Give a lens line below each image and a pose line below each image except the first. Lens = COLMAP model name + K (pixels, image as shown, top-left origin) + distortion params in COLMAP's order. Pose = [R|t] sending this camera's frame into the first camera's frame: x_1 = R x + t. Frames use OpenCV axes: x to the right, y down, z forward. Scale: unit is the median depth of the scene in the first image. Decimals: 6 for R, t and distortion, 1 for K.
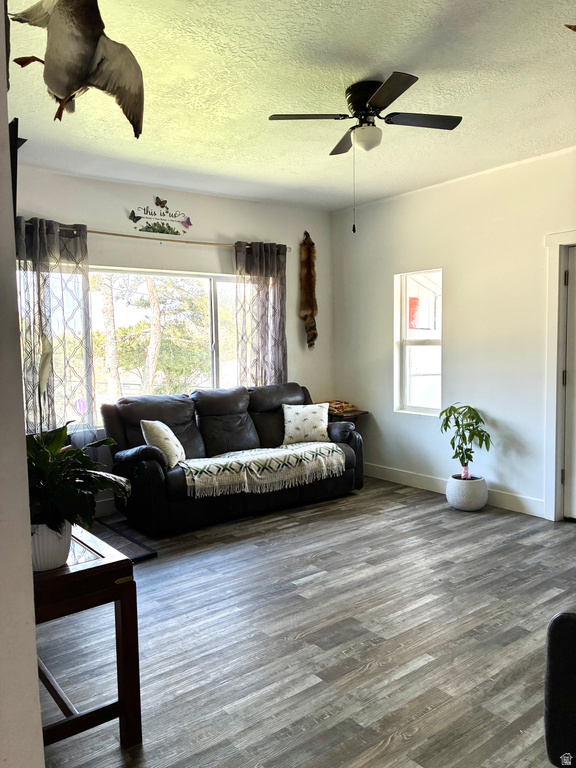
lens RADIAL K [[578.4, 0, 277.1], [0, 578.4, 378.6], [0, 0, 1]] dist [0.035264, -0.057279]
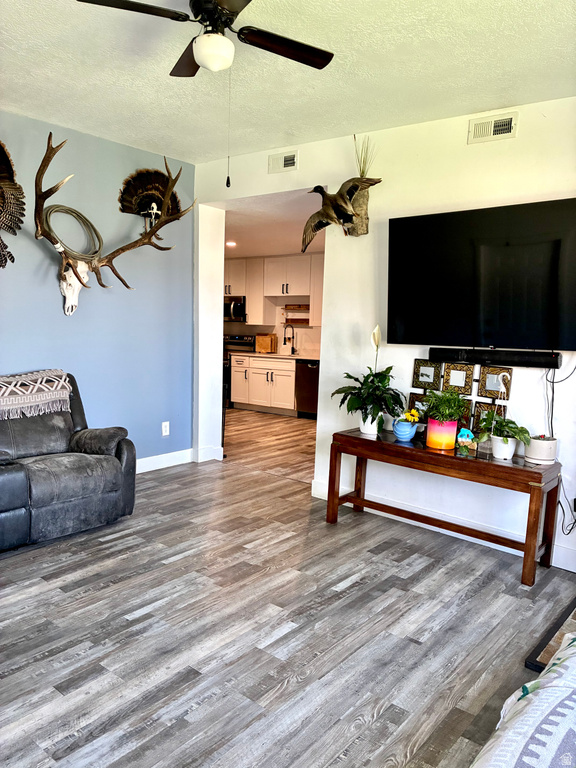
lens RADIAL K [[578.4, 0, 288.9], [0, 578.4, 386.6], [0, 0, 1]] dist [0.035264, -0.057279]
pose [[-0.971785, 0.006271, -0.235786, 0.183561], [-0.034893, 0.984826, 0.170000, -0.091631], [0.233275, 0.173431, -0.956820, 1.397132]]
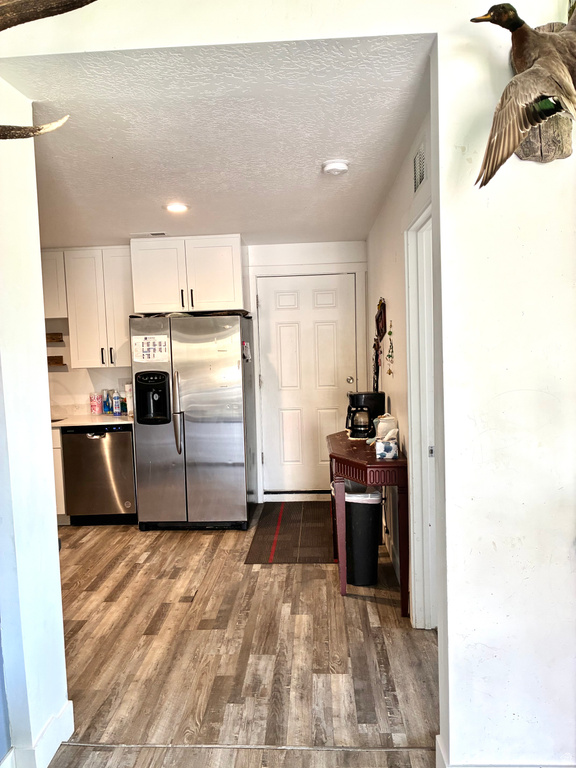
lens RADIAL K [[578.4, 0, 288.1], [0, 578.4, 382.1], [0, 0, 1]] dist [0.035264, -0.057279]
pose [[-0.643875, 0.083657, -0.760543, 0.275762], [-0.007309, 0.993287, 0.115445, -0.072313], [0.765095, 0.079891, -0.638942, 0.515906]]
